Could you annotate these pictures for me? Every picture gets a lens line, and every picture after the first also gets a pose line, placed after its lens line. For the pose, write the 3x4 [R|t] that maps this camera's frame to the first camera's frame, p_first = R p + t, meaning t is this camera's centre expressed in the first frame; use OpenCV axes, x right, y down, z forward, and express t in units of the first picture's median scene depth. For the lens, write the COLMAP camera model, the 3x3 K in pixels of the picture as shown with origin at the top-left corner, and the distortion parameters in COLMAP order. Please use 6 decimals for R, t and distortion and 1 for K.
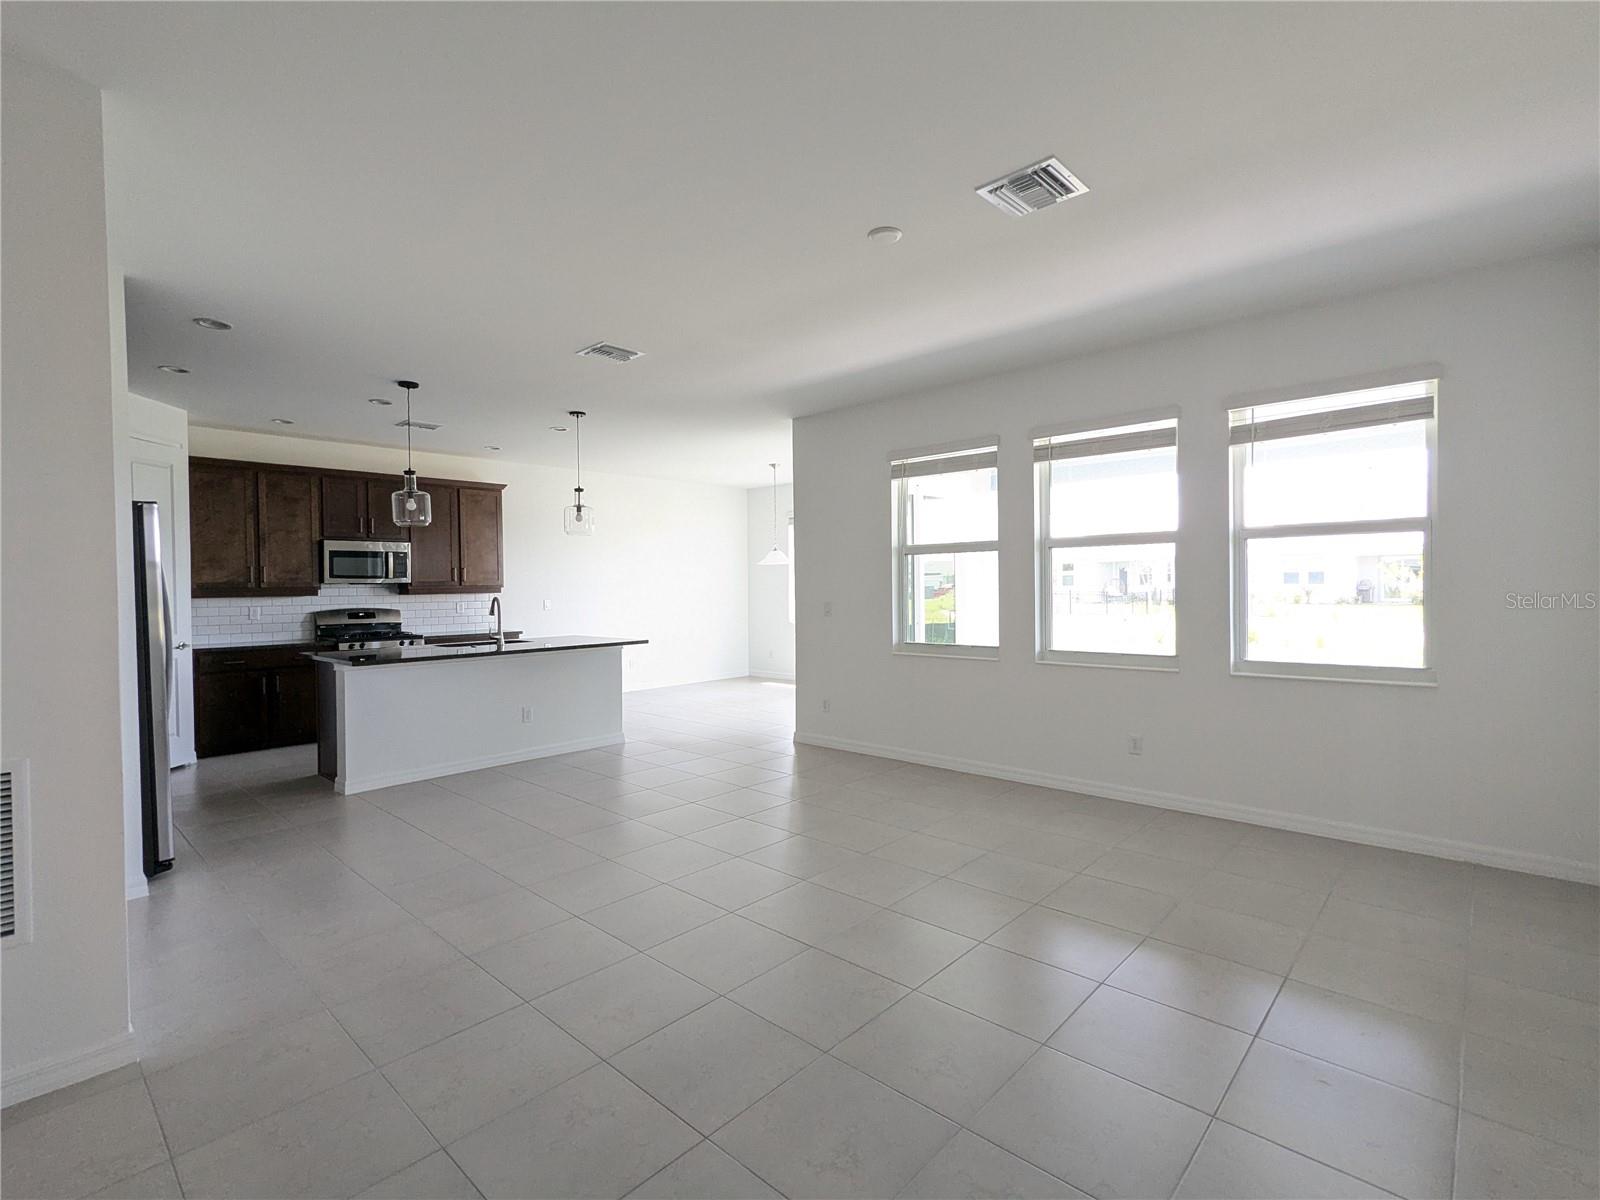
lens RADIAL K [[763.2, 0, 800.0], [0, 763.2, 600.0], [0, 0, 1]] dist [-0.013609, -0.000042]
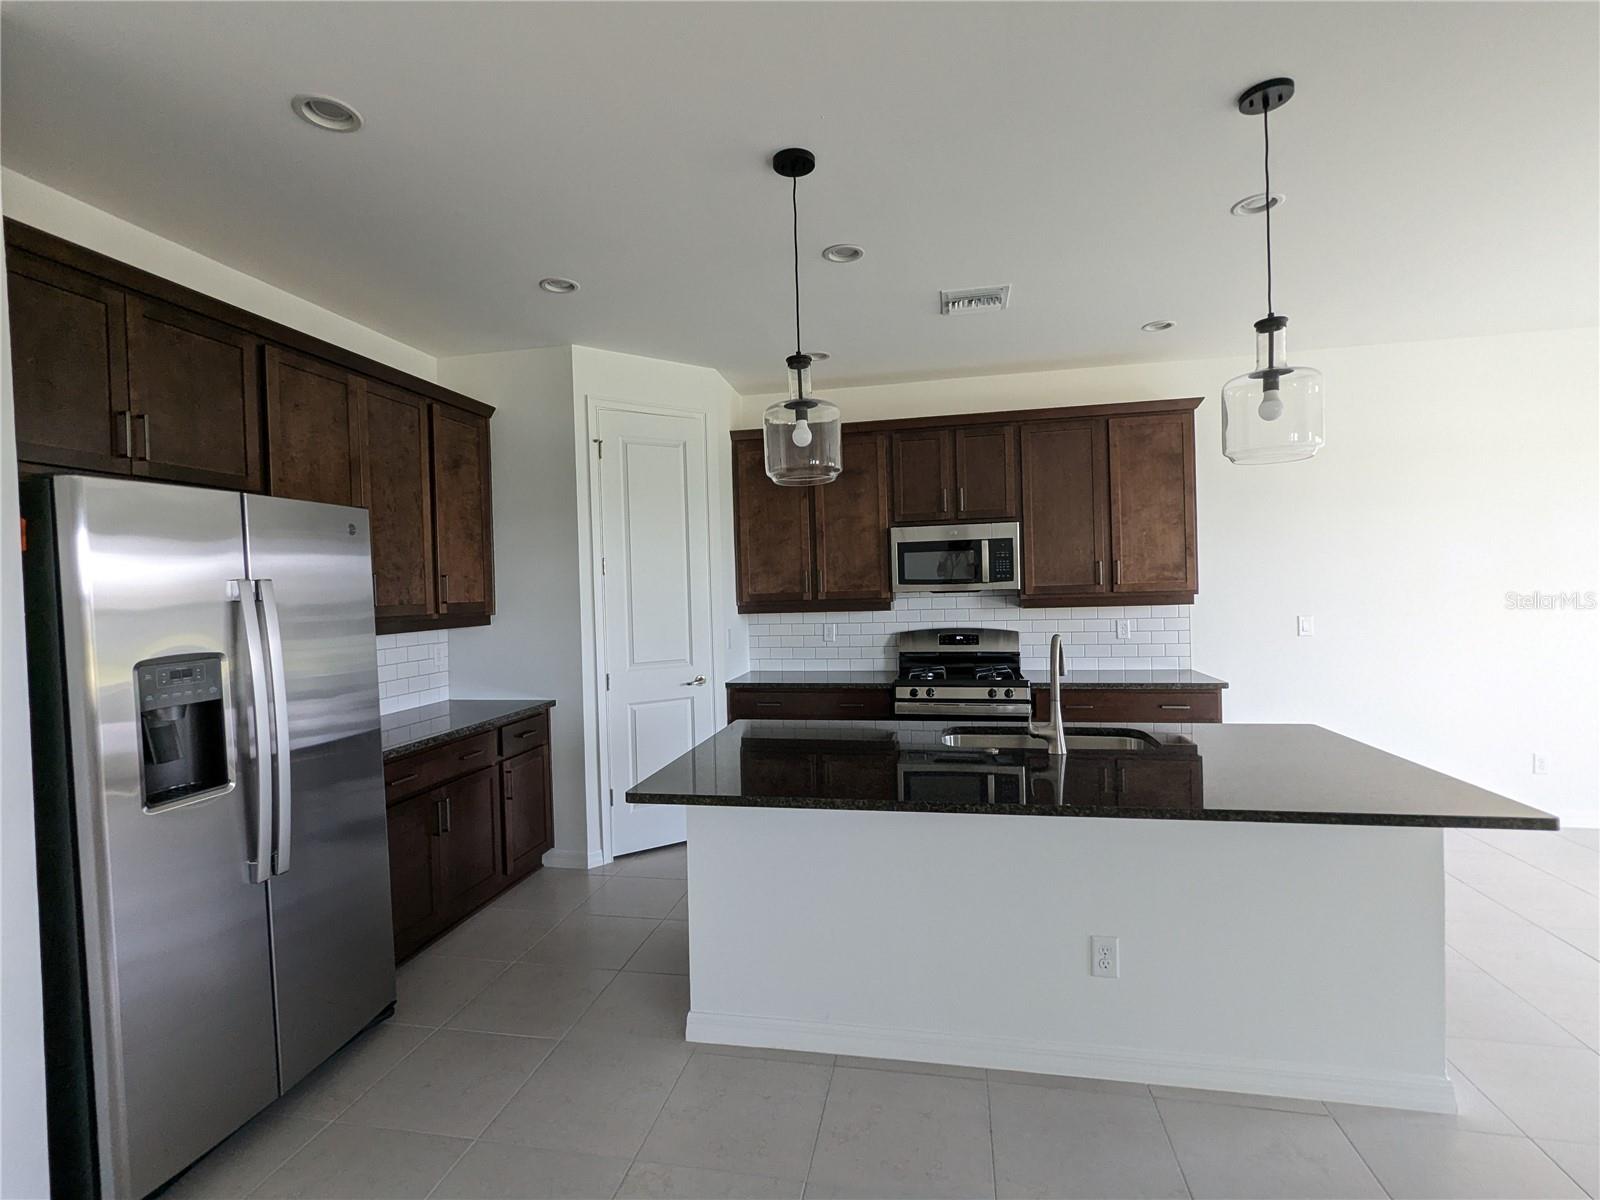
lens RADIAL K [[753.2, 0, 800.0], [0, 753.2, 600.0], [0, 0, 1]] dist [0.001536, 0.000065]
pose [[0.516585, 0.011383, -0.856160, -0.097534], [0.003831, 0.999871, 0.015605, -0.025152], [0.856227, -0.011341, 0.516475, 0.568461]]
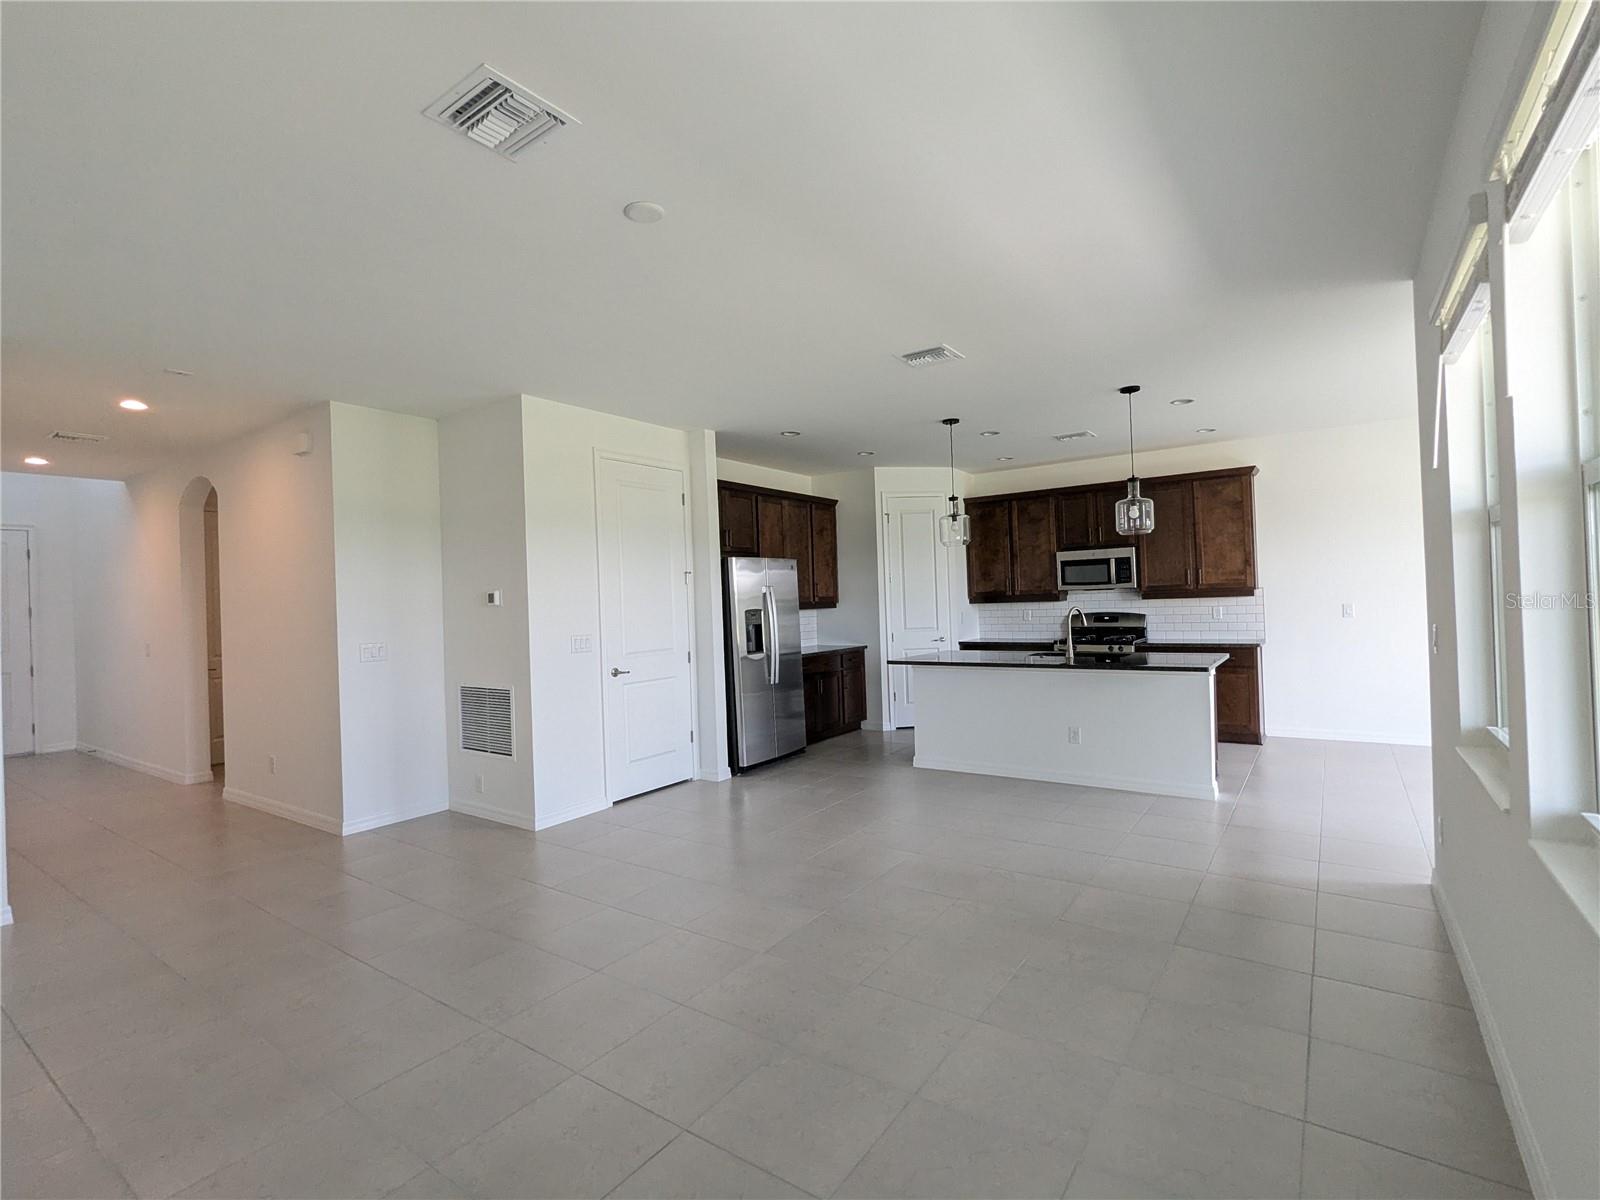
lens RADIAL K [[753.2, 0, 800.0], [0, 753.2, 600.0], [0, 0, 1]] dist [0.001536, 0.000065]
pose [[0.123089, 0.005138, -0.992382, 0.420351], [0.010900, 0.999919, 0.006529, -0.018526], [0.992336, -0.011620, 0.123023, 0.467018]]
